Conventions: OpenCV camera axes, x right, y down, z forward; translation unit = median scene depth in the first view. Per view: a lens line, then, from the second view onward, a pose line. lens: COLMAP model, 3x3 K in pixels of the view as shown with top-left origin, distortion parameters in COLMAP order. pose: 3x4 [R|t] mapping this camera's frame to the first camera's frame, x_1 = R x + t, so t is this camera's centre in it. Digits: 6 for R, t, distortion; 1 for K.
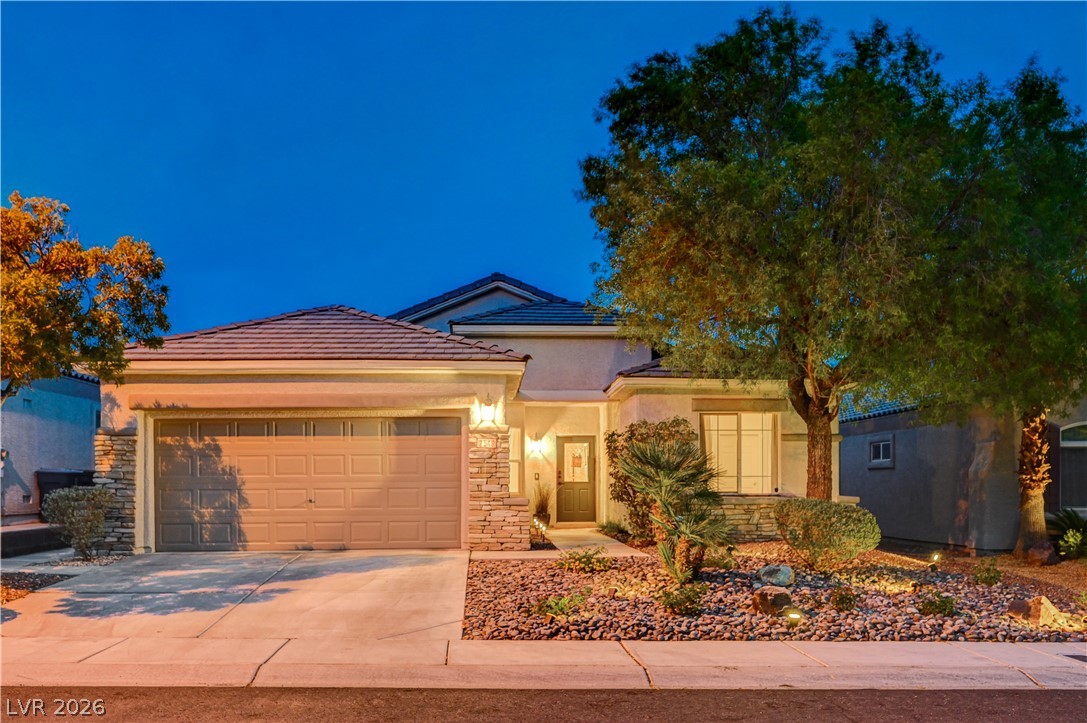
lens RADIAL K [[1002.9, 0, 533.4], [0, 1002.9, 365.4], [0, 0, 1]] dist [-0.013396, 0.000000]
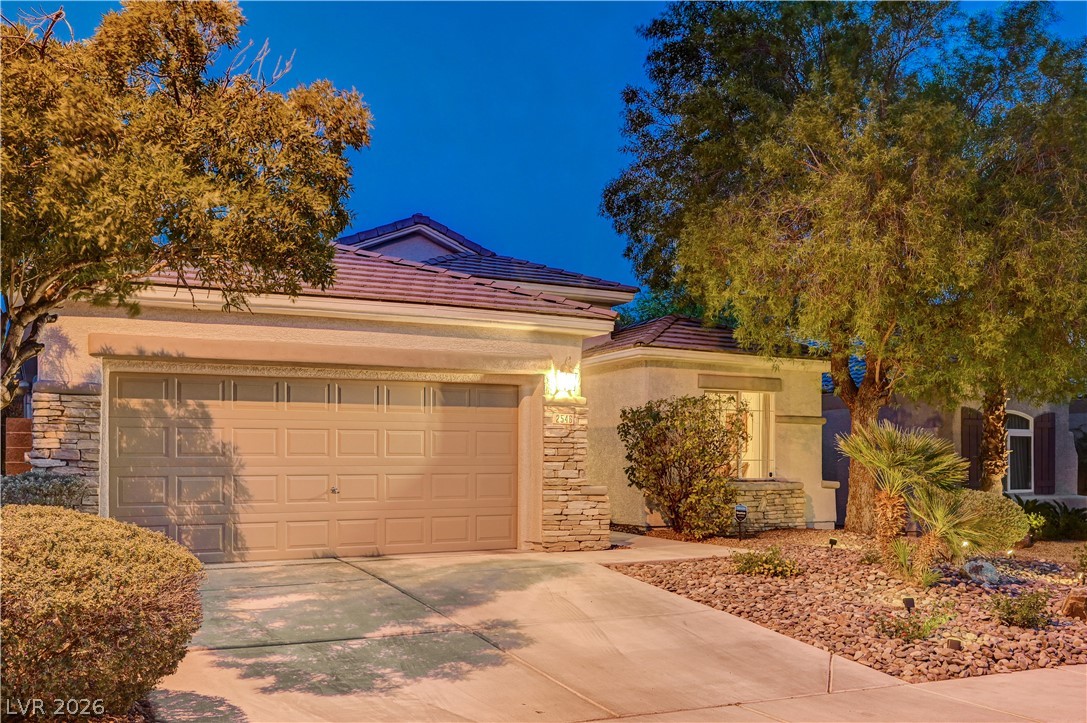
lens RADIAL K [[1002.9, 0, 535.0], [0, 1002.9, 352.2], [0, 0, 1]] dist [-0.013396, 0.000000]
pose [[0.908763, 0.050312, 0.414268, -0.400127], [-0.054509, 0.998512, -0.001692, 0.026345], [-0.413737, -0.021044, 0.910153, 0.269453]]
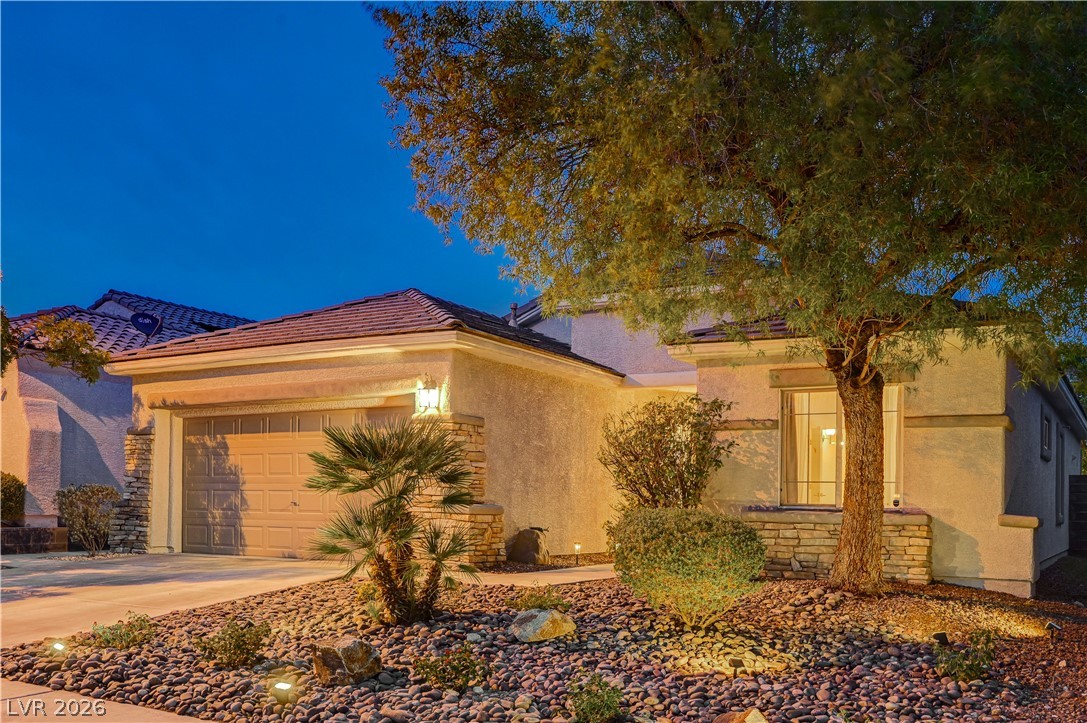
lens RADIAL K [[1002.9, 0, 550.3], [0, 1002.9, 369.0], [0, 0, 1]] dist [-0.013396, 0.000000]
pose [[0.828070, -0.056151, -0.557806, 0.478726], [0.048743, 0.998415, -0.028145, 0.050968], [0.558502, -0.003883, 0.829494, 0.382556]]
